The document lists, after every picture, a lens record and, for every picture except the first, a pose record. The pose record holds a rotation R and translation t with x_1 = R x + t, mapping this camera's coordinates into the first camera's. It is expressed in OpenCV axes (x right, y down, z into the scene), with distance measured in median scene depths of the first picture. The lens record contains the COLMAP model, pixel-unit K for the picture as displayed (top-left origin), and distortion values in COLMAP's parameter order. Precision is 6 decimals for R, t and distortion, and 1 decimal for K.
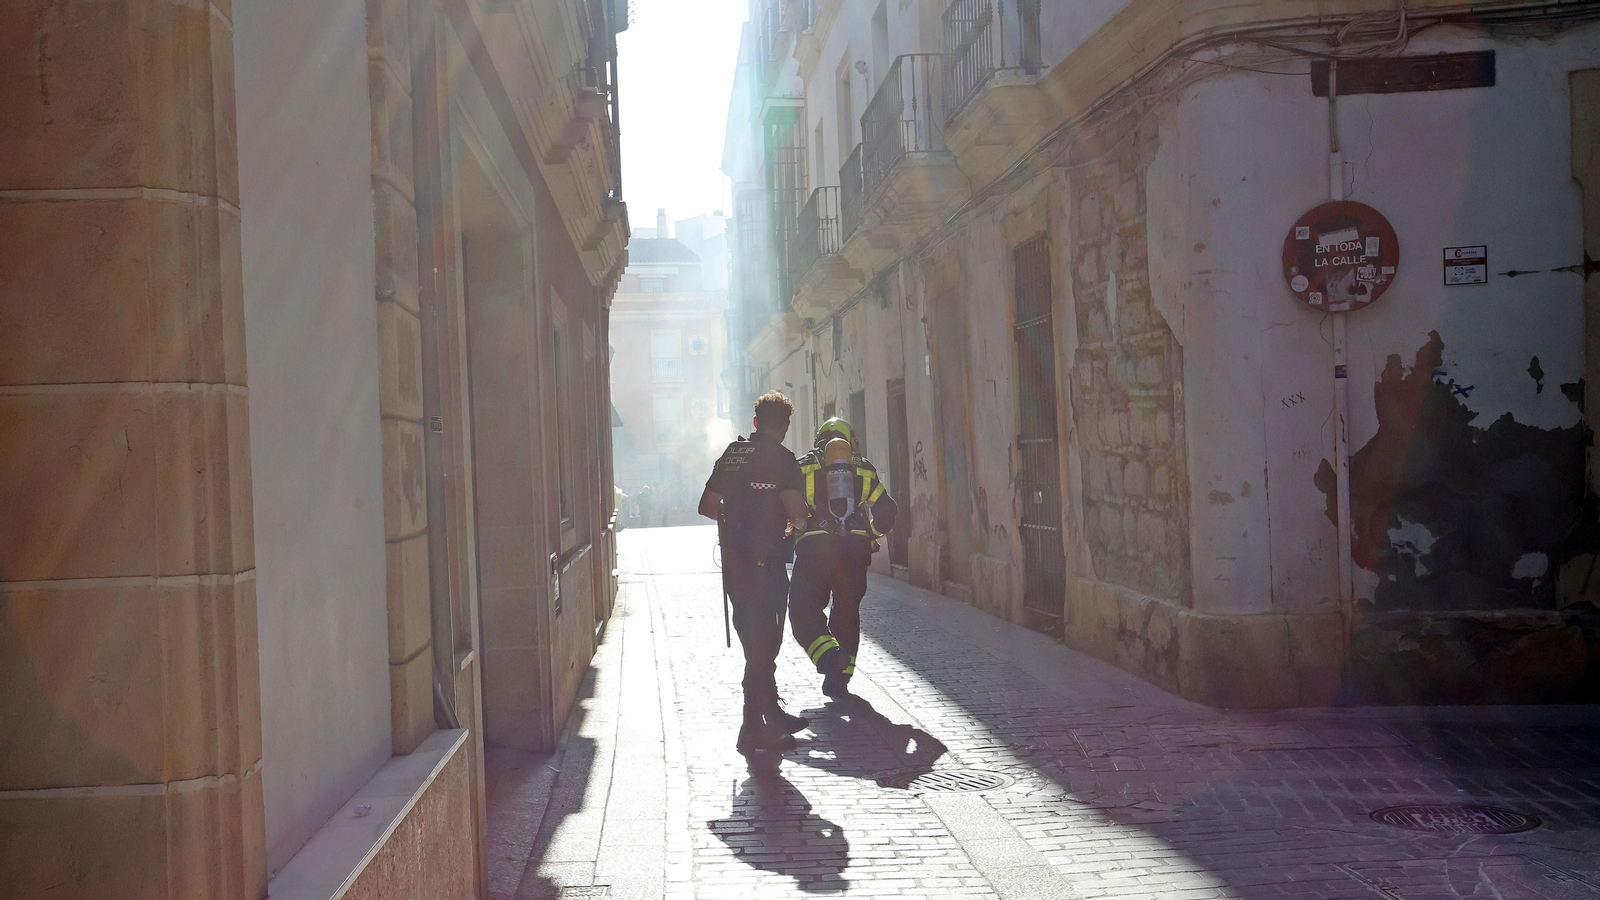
lens RADIAL K [[1982.0, 0, 607.6], [0, 1982.0, 425.6], [0, 0, 1]] dist [-0.043374, 0.093849]
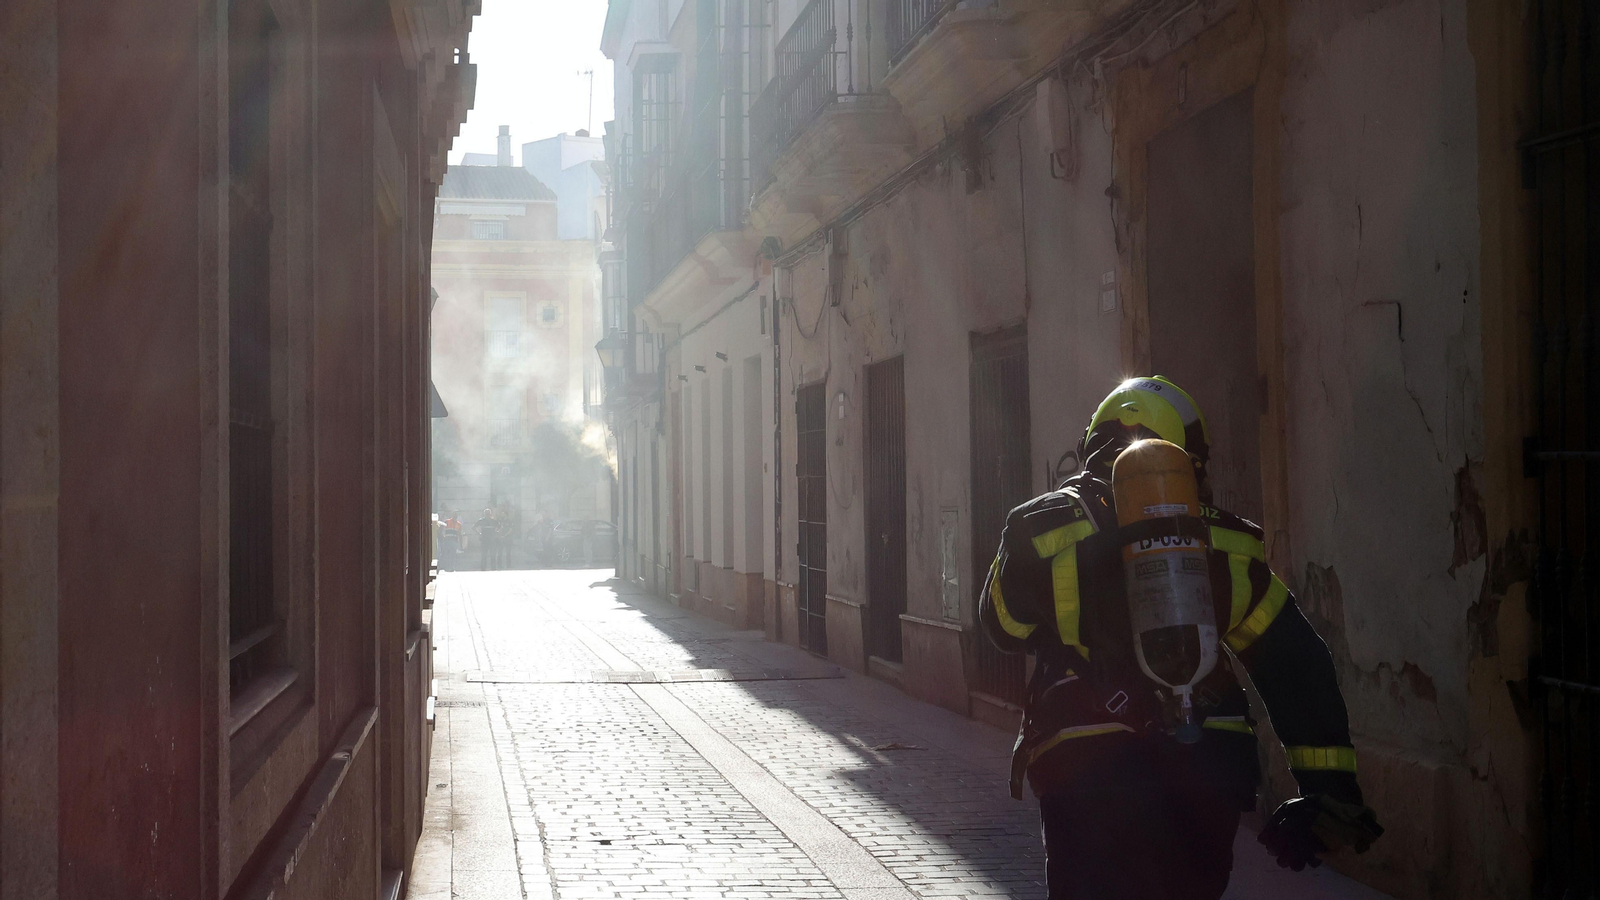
lens RADIAL K [[1982.0, 0, 607.6], [0, 1982.0, 425.6], [0, 0, 1]] dist [-0.043374, 0.093849]
pose [[0.995272, 0.025482, 0.093729, -0.000557], [-0.025021, 0.999668, -0.006094, 0.006089], [-0.093853, 0.003720, 0.995579, 0.449067]]
